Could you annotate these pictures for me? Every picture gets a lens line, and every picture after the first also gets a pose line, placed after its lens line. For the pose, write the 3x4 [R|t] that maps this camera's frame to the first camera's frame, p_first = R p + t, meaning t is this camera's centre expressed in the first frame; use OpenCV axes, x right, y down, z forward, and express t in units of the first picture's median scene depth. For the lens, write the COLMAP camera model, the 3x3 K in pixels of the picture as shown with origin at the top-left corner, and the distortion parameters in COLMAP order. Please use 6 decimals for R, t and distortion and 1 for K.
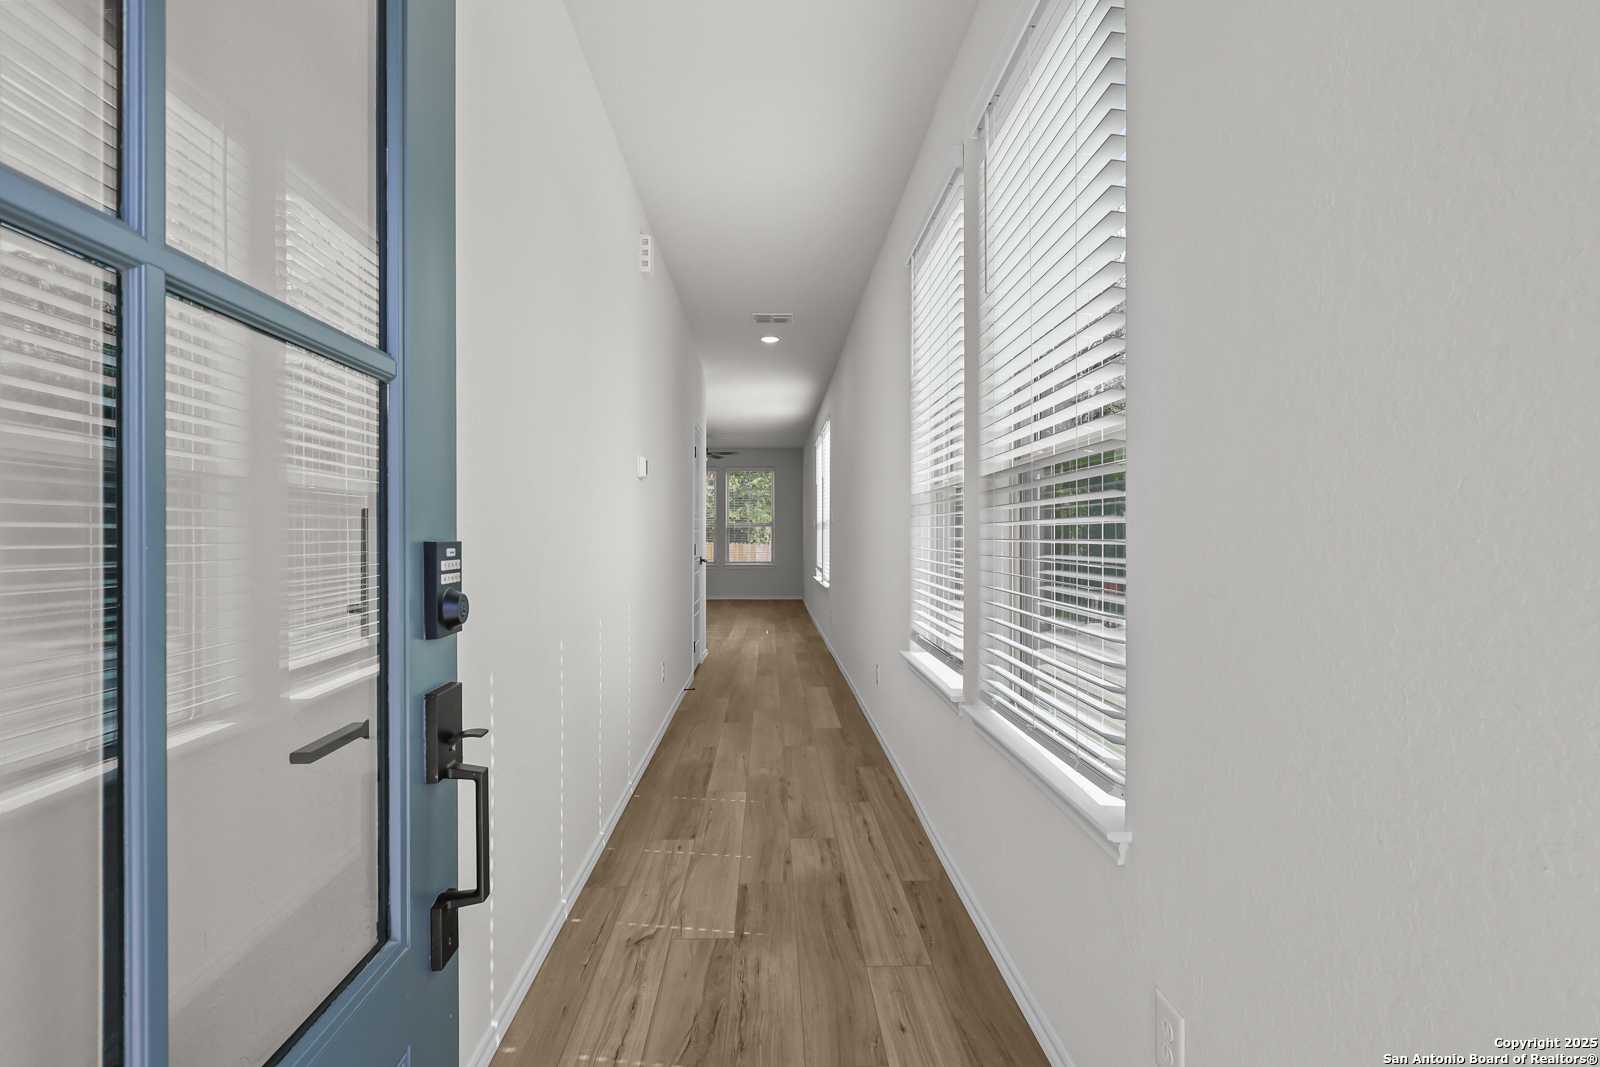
lens RADIAL K [[746.4, 0, 801.1], [0, 746.4, 548.8], [0, 0, 1]] dist [-0.001063, 0.000009]
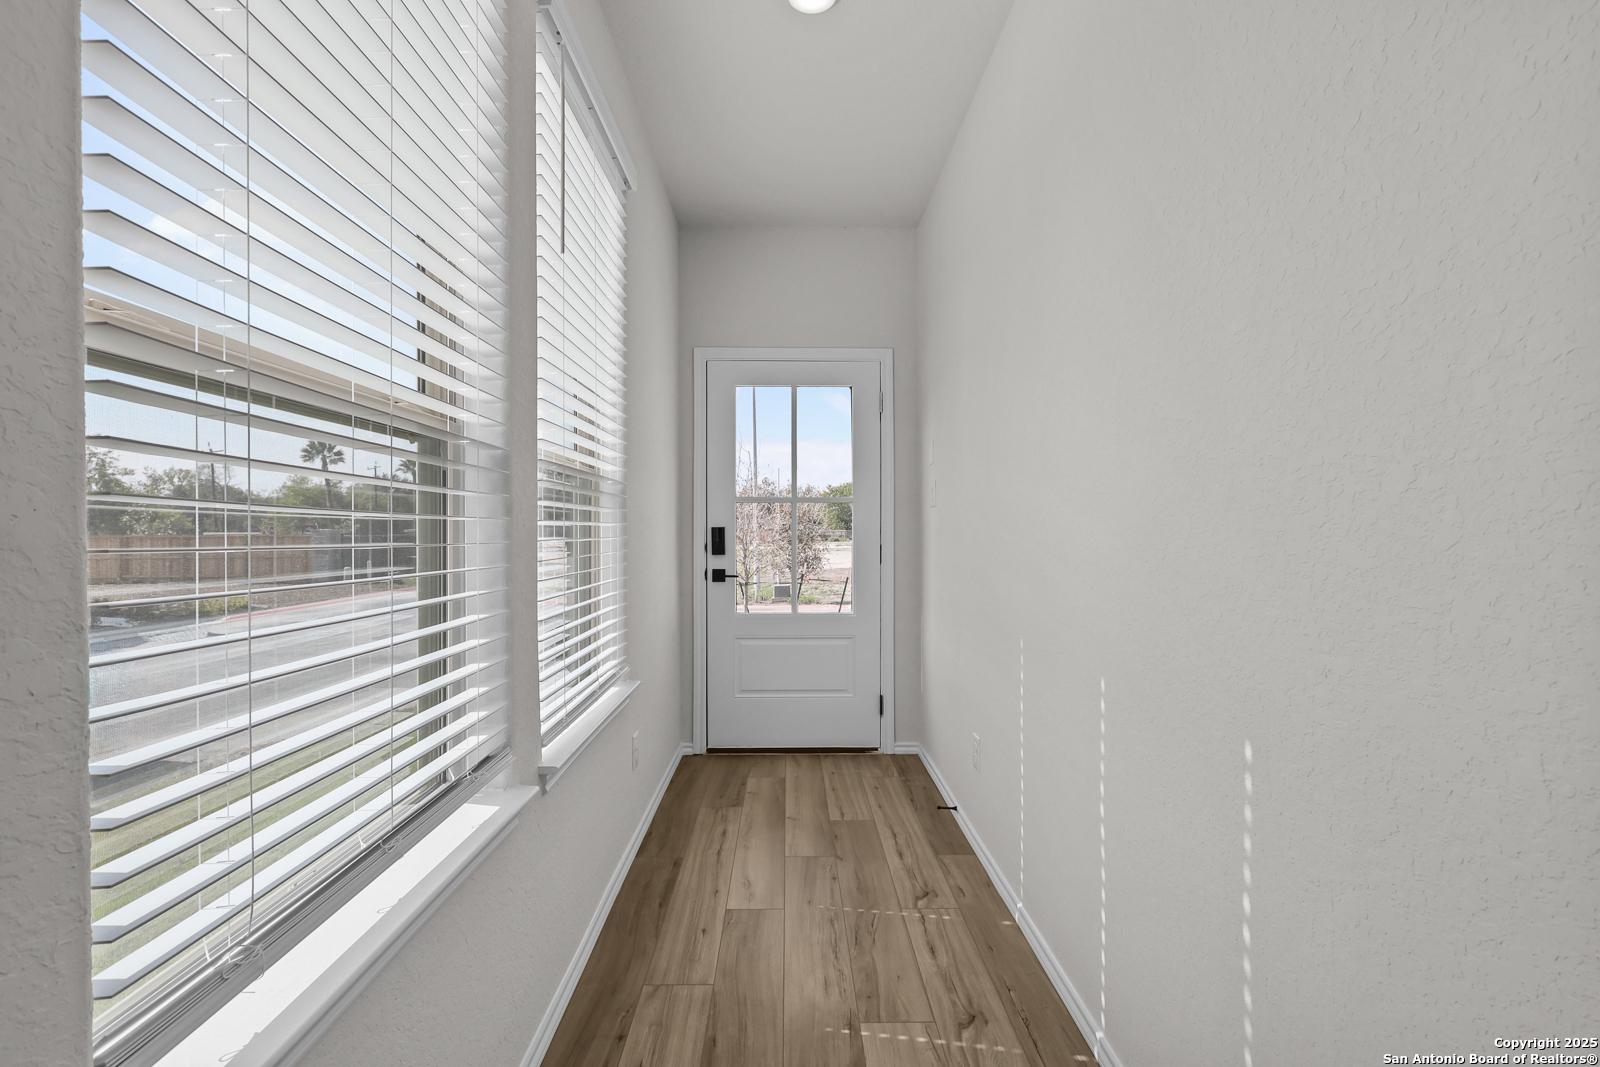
lens RADIAL K [[746.4, 0, 800.3], [0, 746.4, 523.3], [0, 0, 1]] dist [-0.001063, 0.000009]
pose [[-0.999710, 0.002184, 0.023994, -0.047883], [0.002350, 0.999973, 0.006901, -0.037989], [-0.023978, 0.006956, -0.999688, 1.912174]]
